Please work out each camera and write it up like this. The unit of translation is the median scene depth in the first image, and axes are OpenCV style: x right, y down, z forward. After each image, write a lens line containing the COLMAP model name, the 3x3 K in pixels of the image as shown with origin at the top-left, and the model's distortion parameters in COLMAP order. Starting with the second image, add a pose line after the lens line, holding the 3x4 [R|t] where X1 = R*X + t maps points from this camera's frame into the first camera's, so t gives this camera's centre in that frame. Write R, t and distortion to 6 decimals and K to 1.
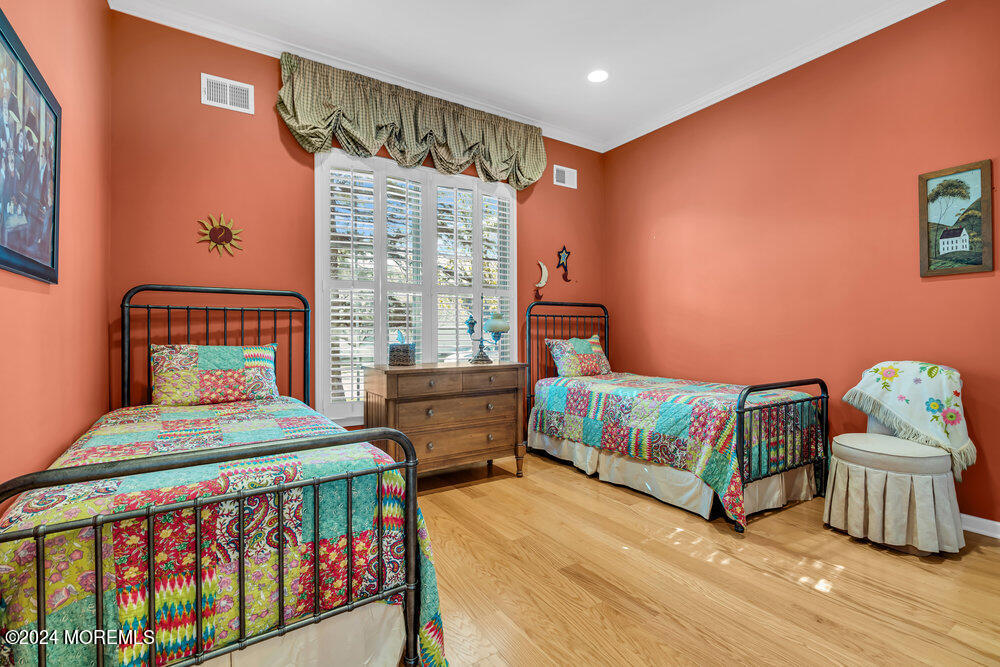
lens RADIAL K [[458.9, 0, 502.6], [0, 458.9, 334.6], [0, 0, 1]] dist [-0.004933, 0.003353]
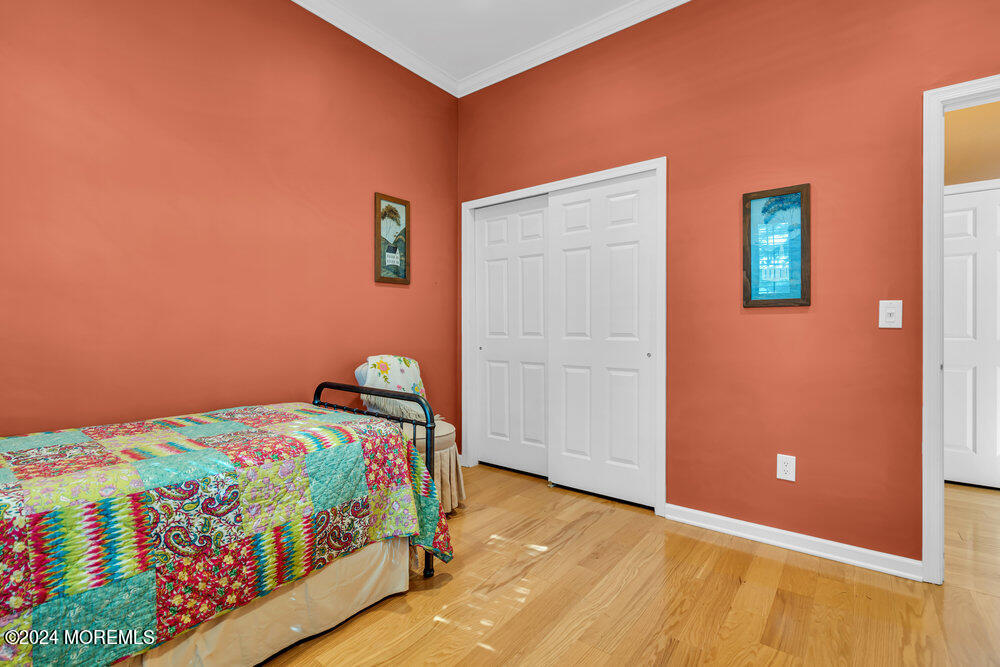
lens RADIAL K [[458.9, 0, 502.0], [0, 458.9, 331.5], [0, 0, 1]] dist [-0.004933, 0.003353]
pose [[-0.315157, 0.000392, 0.949040, -0.276666], [0.005399, 0.999984, 0.001379, -0.000542], [-0.949024, 0.005558, -0.315154, 1.072758]]
